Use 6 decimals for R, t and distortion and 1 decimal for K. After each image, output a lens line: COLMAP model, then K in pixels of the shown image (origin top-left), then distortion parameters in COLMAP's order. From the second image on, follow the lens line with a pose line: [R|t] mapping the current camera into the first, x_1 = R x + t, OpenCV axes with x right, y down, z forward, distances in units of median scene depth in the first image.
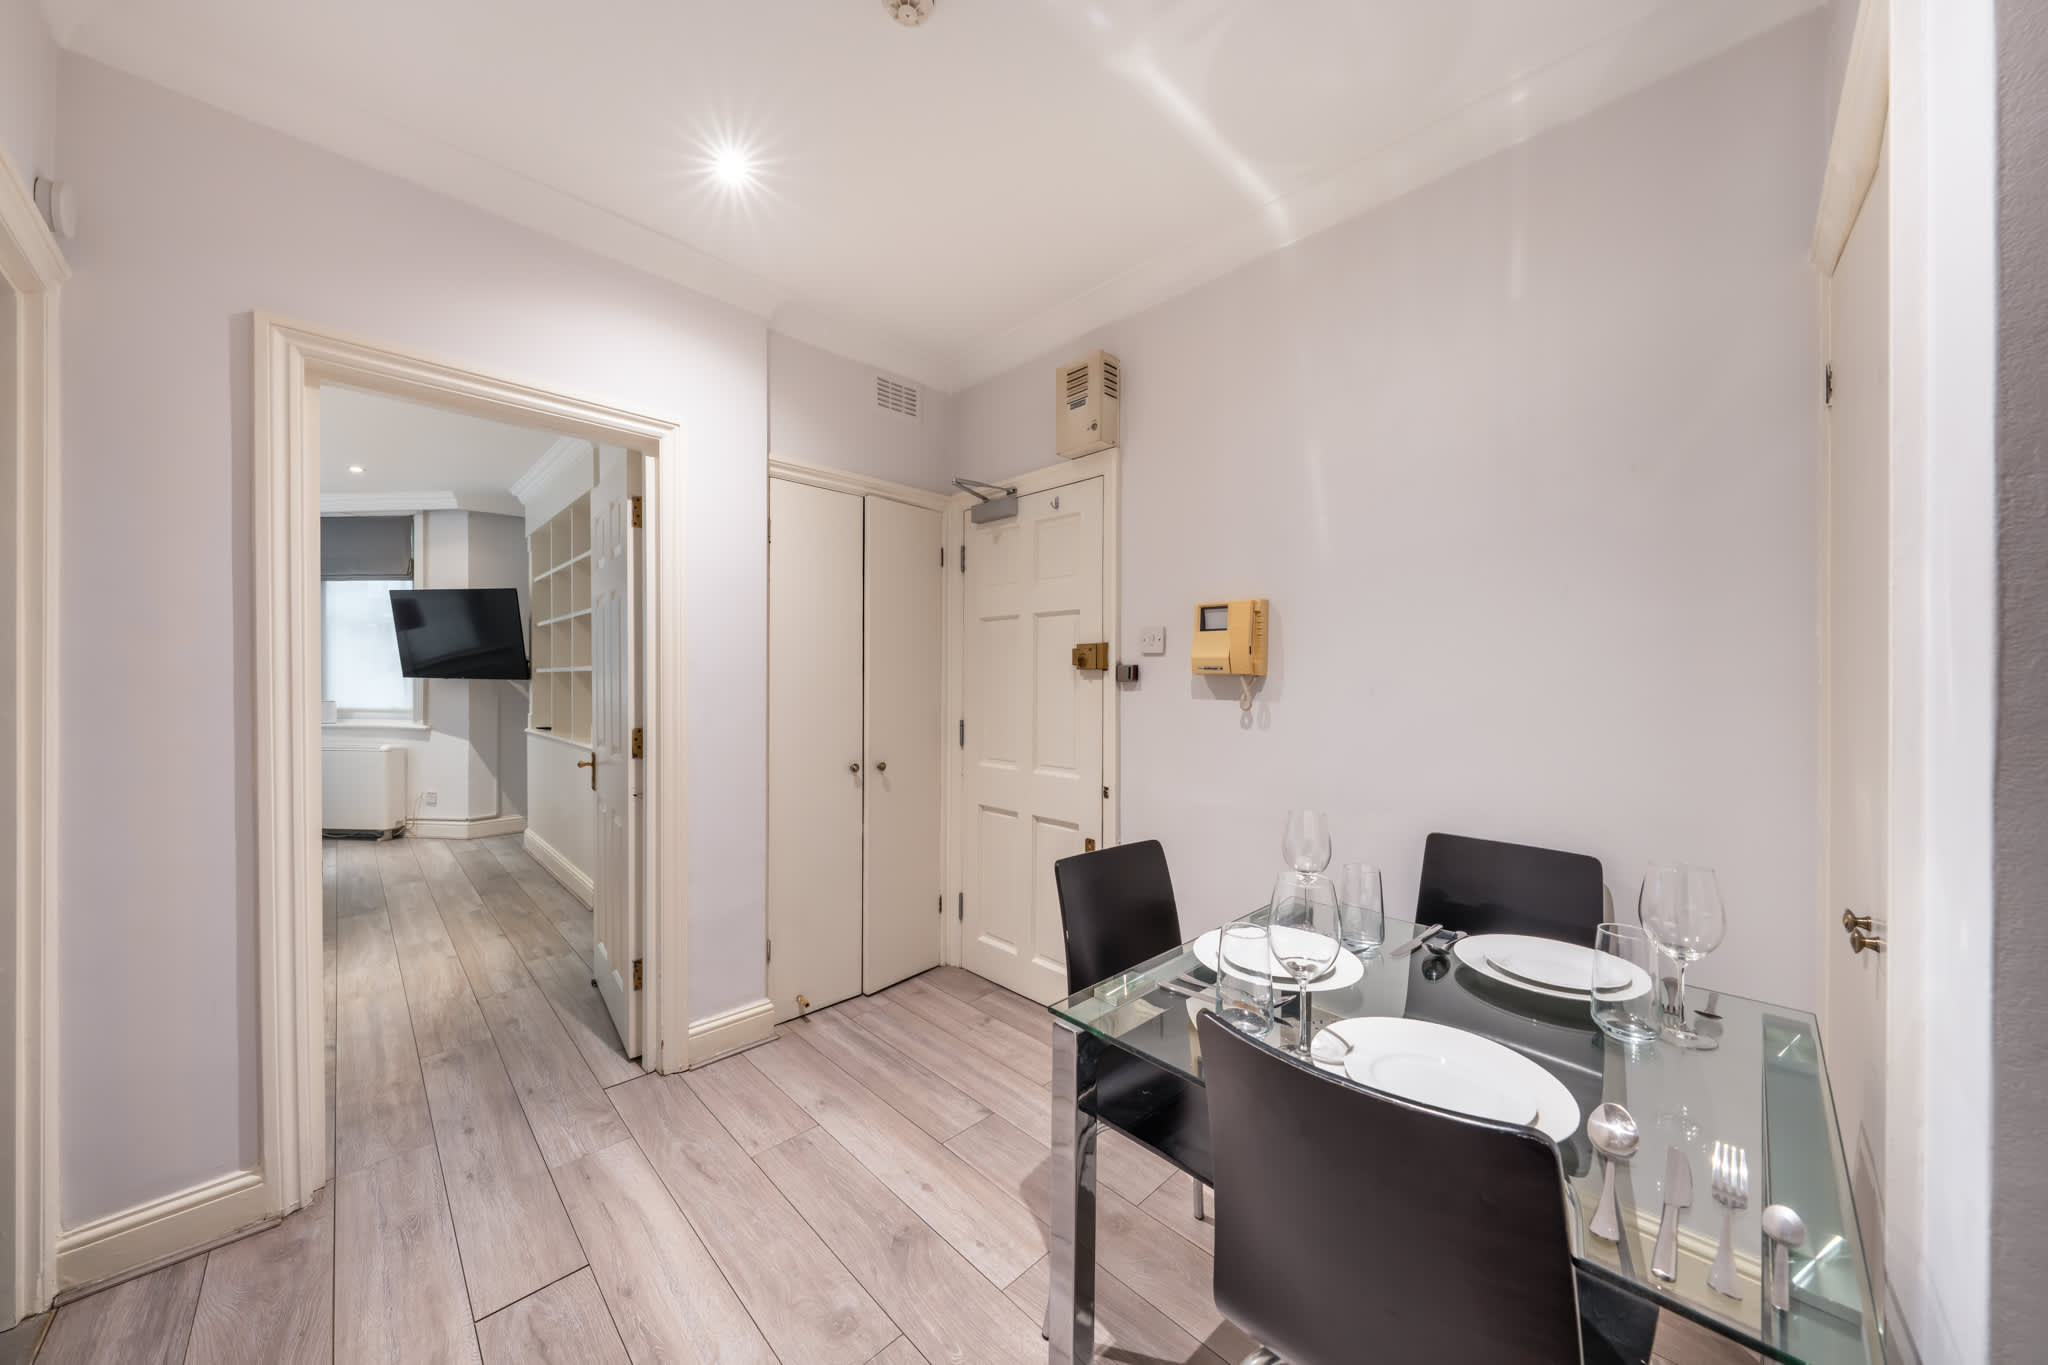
lens RADIAL K [[698.5, 0, 1030.0], [0, 698.5, 674.6], [0, 0, 1]] dist [-0.003070, 0.000020]
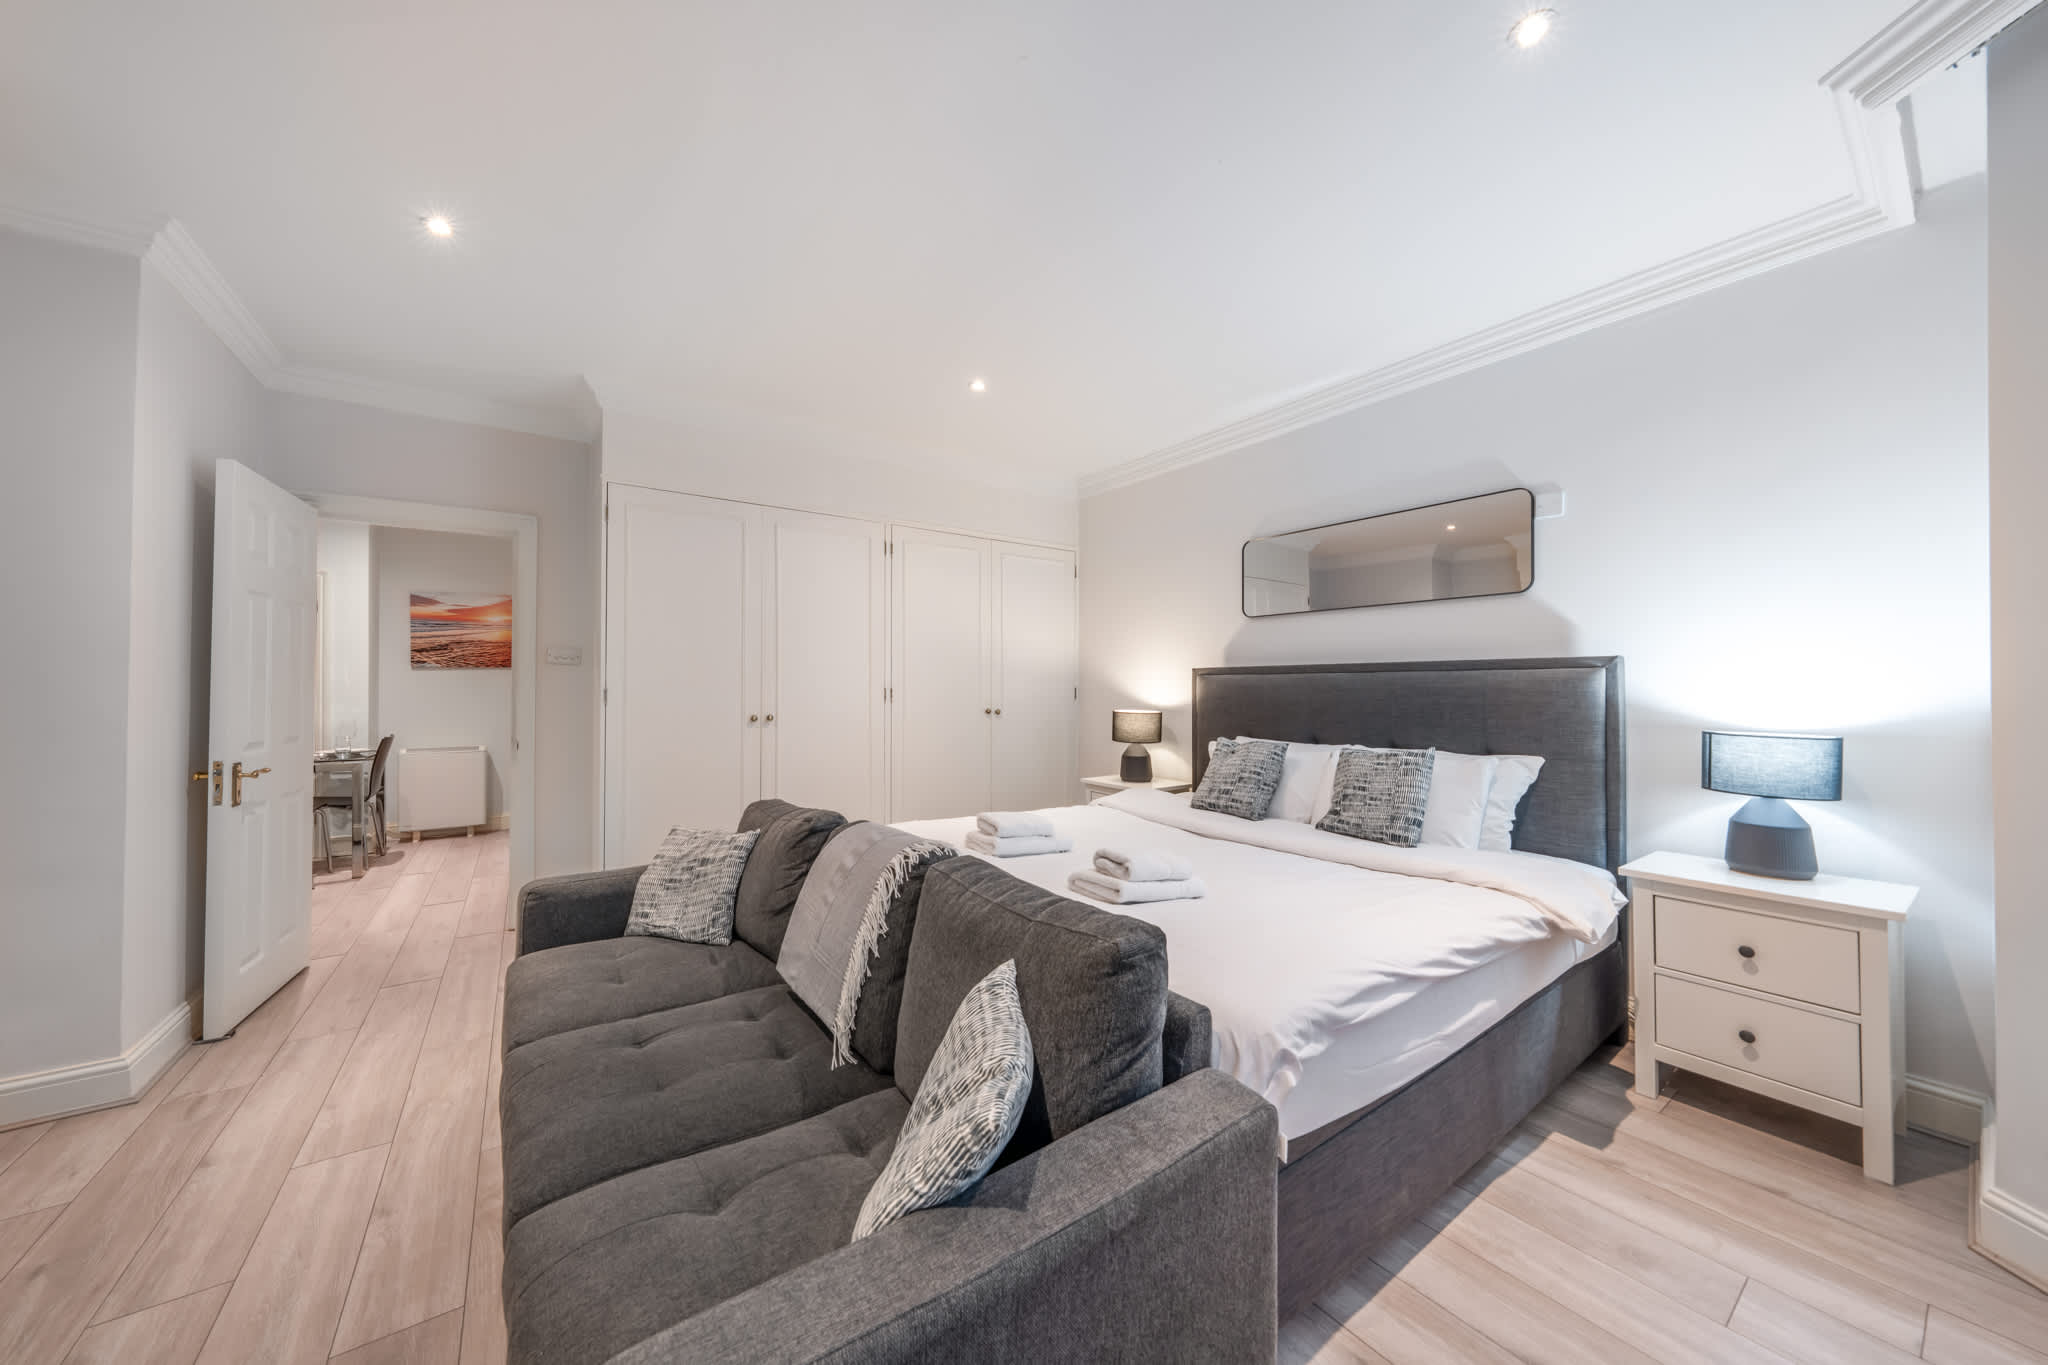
lens RADIAL K [[698.5, 0, 1019.0], [0, 698.5, 676.3], [0, 0, 1]] dist [-0.003070, 0.000020]
pose [[-0.985414, 0.002654, 0.170152, -1.954089], [-0.000274, 0.999852, -0.017186, 0.023711], [-0.170172, -0.016982, -0.985268, 1.909367]]
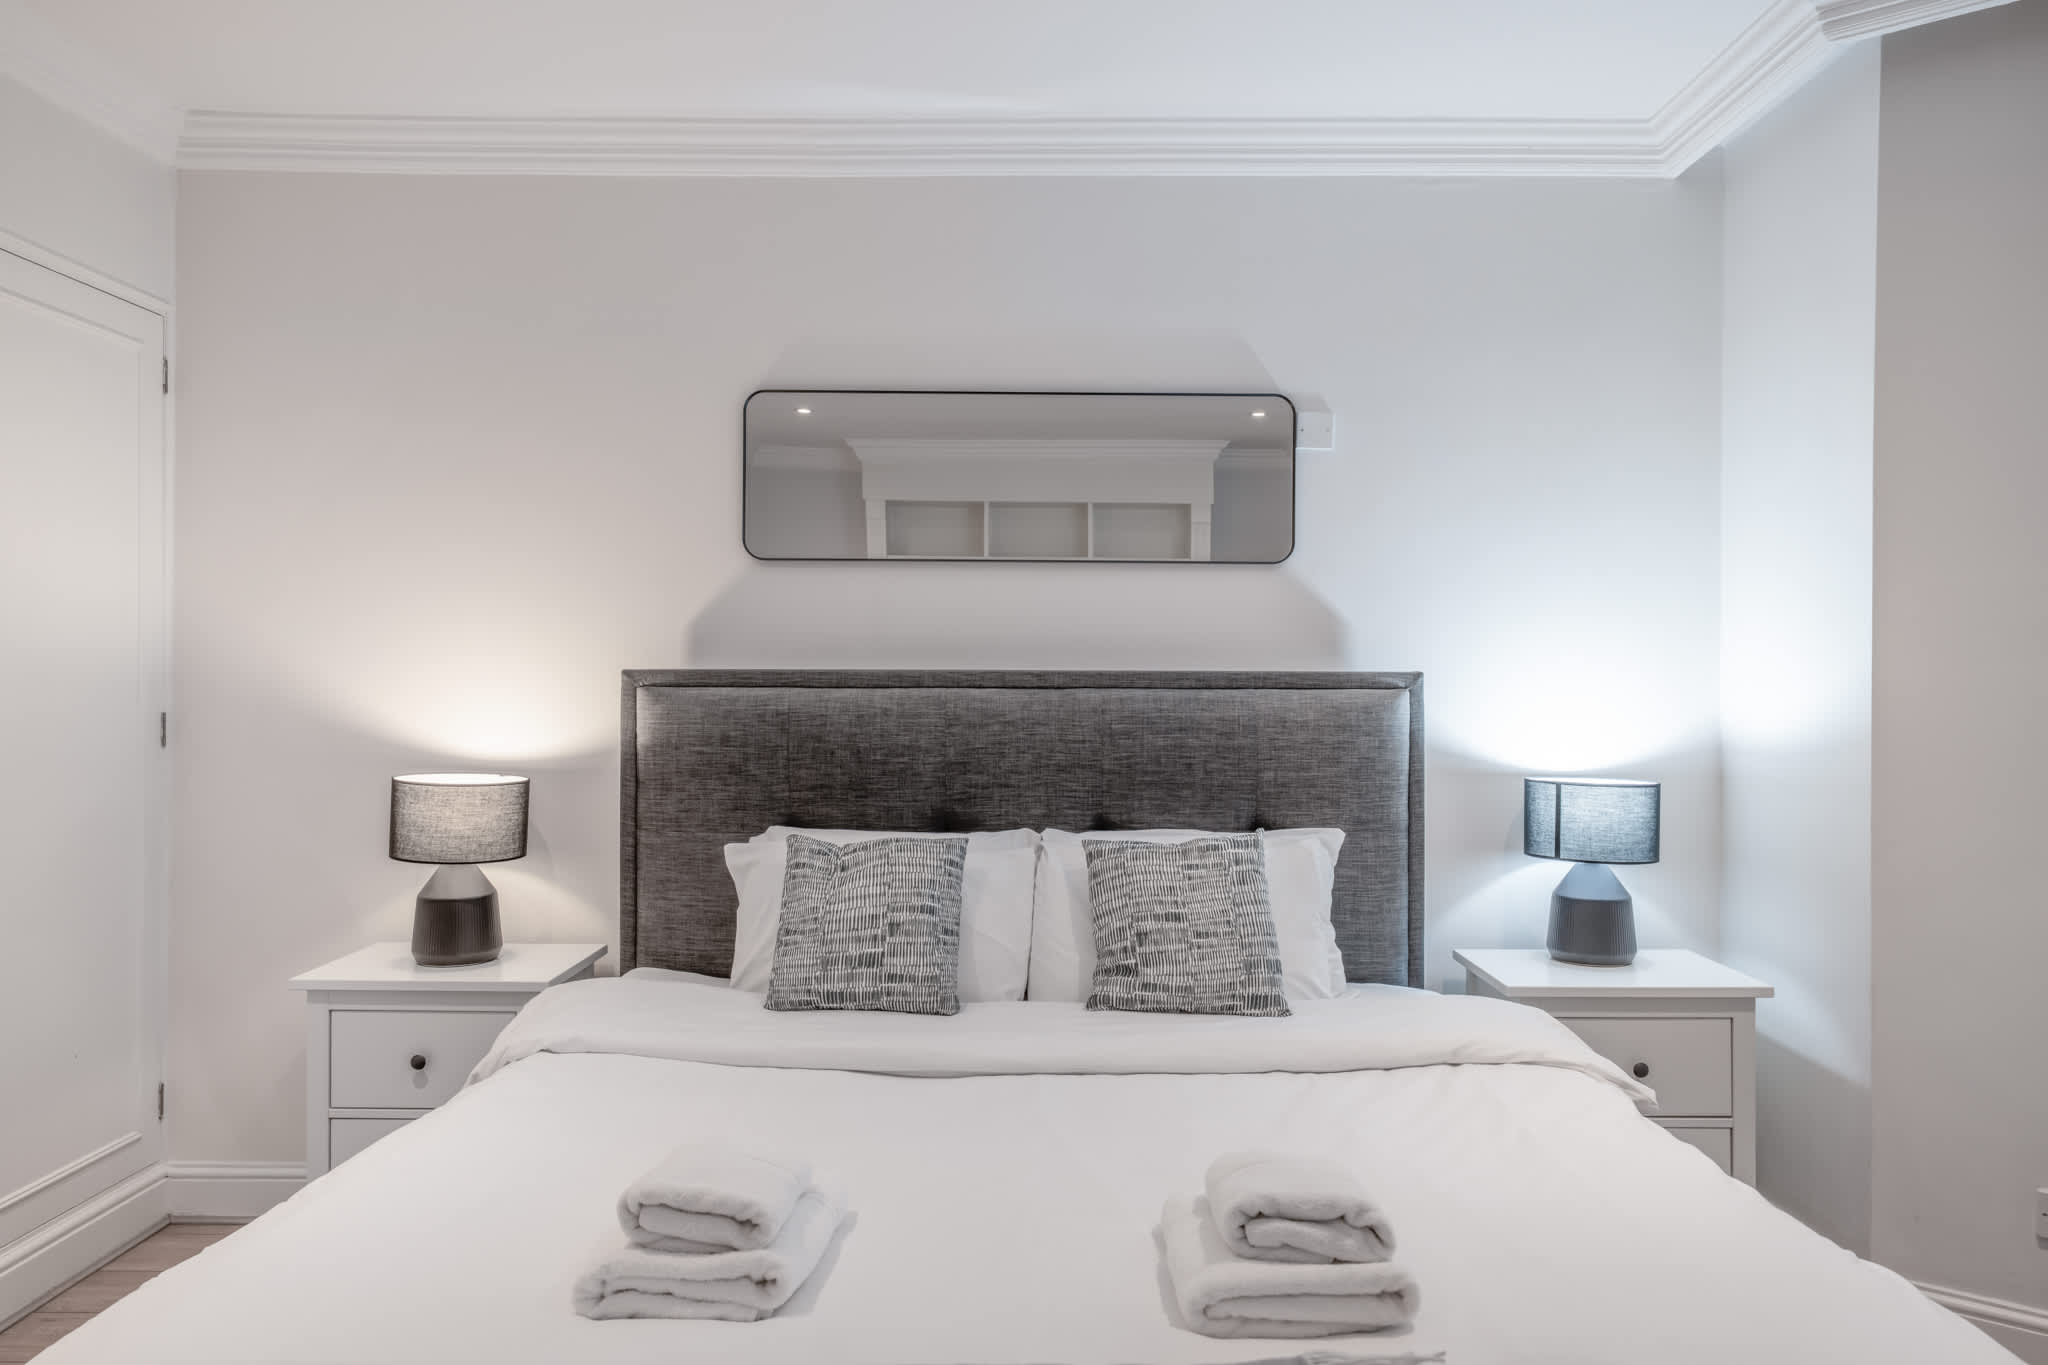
lens RADIAL K [[1353.6, 0, 1021.6], [0, 1353.6, 680.7], [0, 0, 1]] dist [0.007386, -0.003334]
pose [[-0.710723, -0.001642, -0.703470, -1.455508], [-0.003398, 0.999994, 0.001099, -0.012601], [0.703464, 0.003172, -0.710724, 1.469994]]
